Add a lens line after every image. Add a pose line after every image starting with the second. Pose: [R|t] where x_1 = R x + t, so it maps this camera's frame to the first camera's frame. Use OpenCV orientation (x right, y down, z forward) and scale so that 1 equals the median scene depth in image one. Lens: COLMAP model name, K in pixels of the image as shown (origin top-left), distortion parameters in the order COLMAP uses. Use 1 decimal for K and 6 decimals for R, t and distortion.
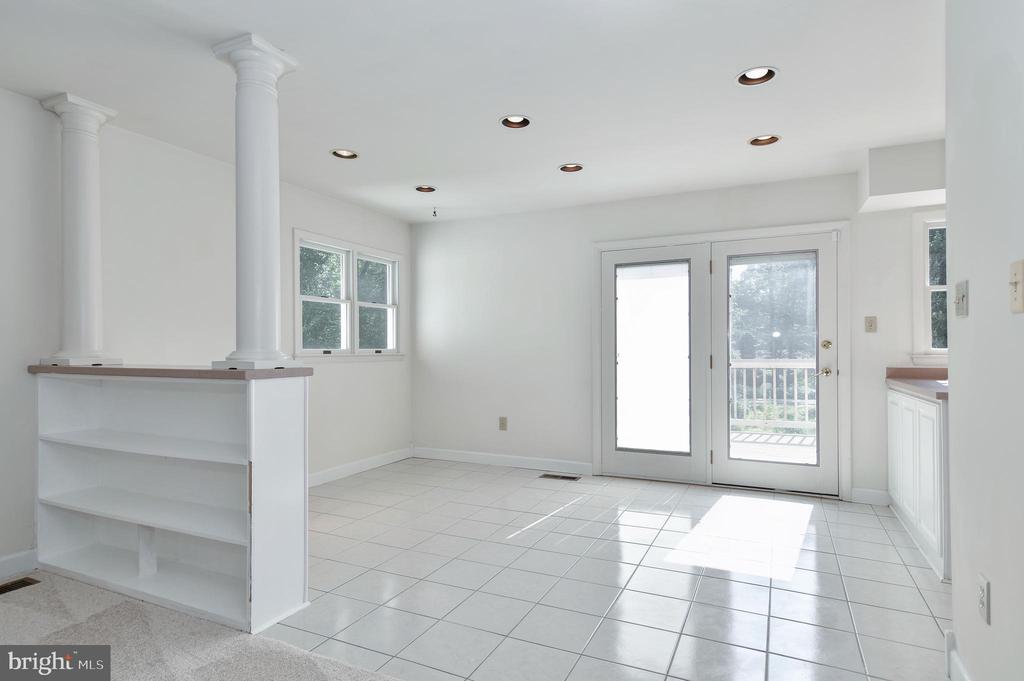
lens RADIAL K [[563.0, 0, 510.4], [0, 563.0, 344.5], [0, 0, 1]] dist [0.005151, -0.000087]
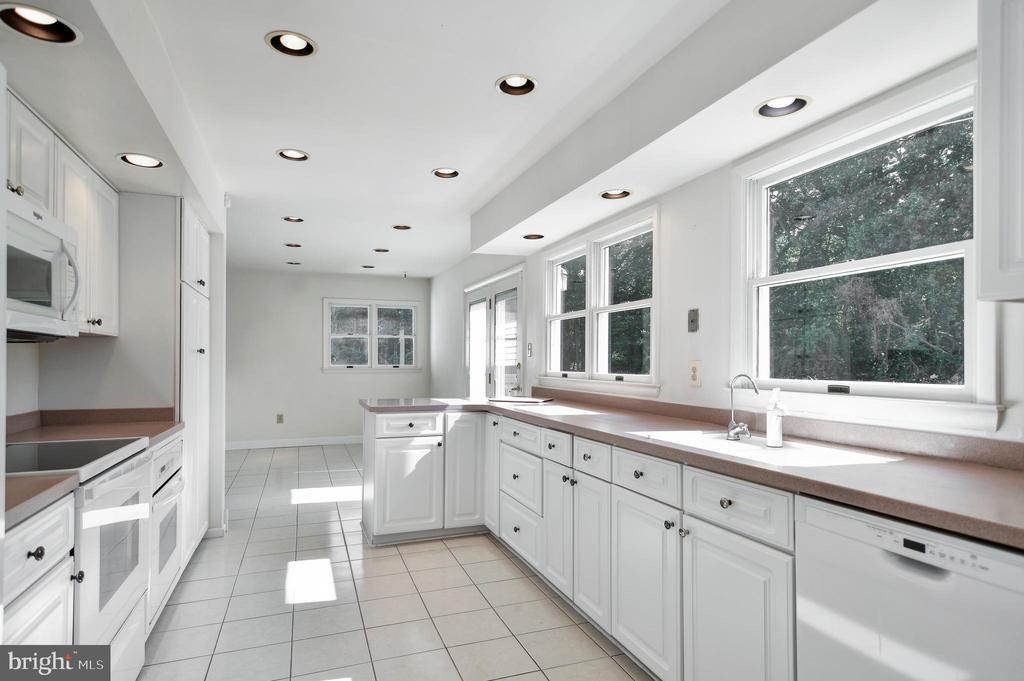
lens RADIAL K [[563.0, 0, 519.9], [0, 563.0, 347.9], [0, 0, 1]] dist [0.005151, -0.000087]
pose [[0.728465, -0.012205, -0.684974, 1.165327], [0.003616, 0.999896, -0.013970, -0.017748], [0.685073, 0.007700, 0.728434, 0.125097]]
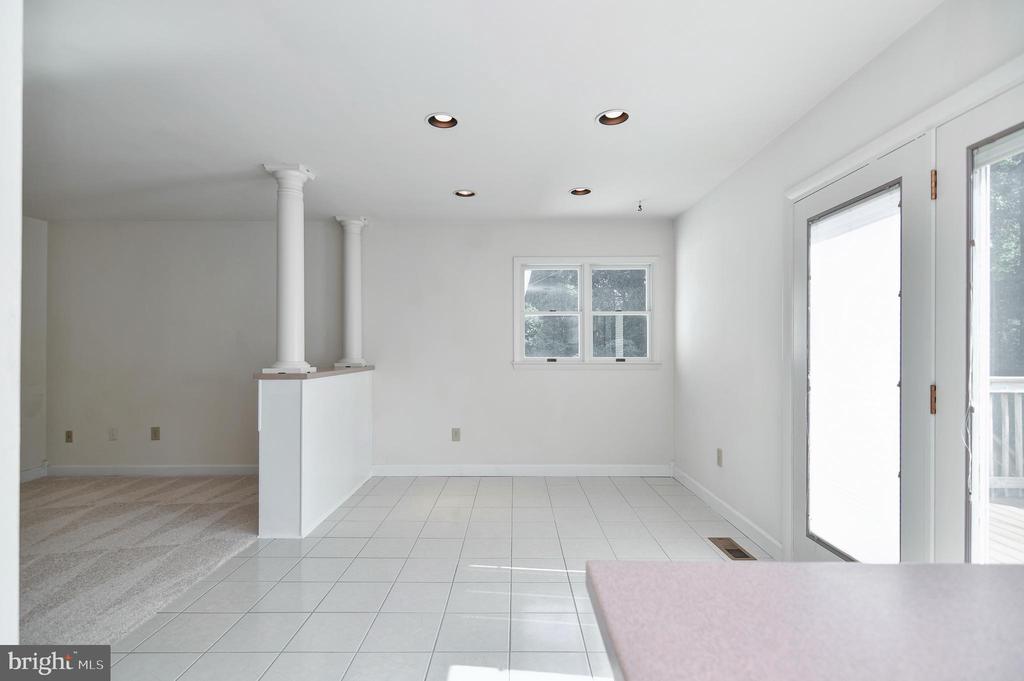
lens RADIAL K [[514.2, 0, 507.0], [0, 514.2, 346.5], [0, 0, 1]] dist [0.004482, 0.000265]
pose [[0.412088, -0.007386, -0.911114, 0.550764], [0.007470, 0.999961, -0.004727, -0.008995], [0.911113, -0.004858, 0.412127, 0.491596]]
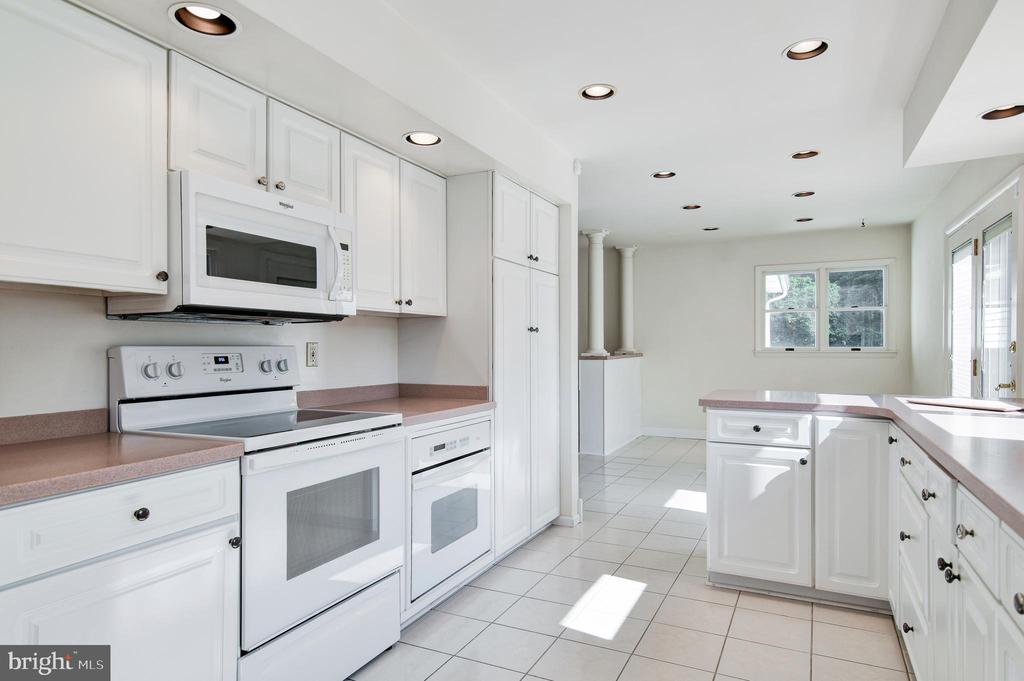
lens RADIAL K [[615.3, 0, 510.5], [0, 615.3, 347.1], [0, 0, 1]] dist [0.034946, -0.002419]
pose [[-0.004397, 0.006863, -0.999967, 1.130161], [0.011396, 0.999912, 0.006813, -0.009728], [0.999925, -0.011365, -0.004474, 0.334927]]
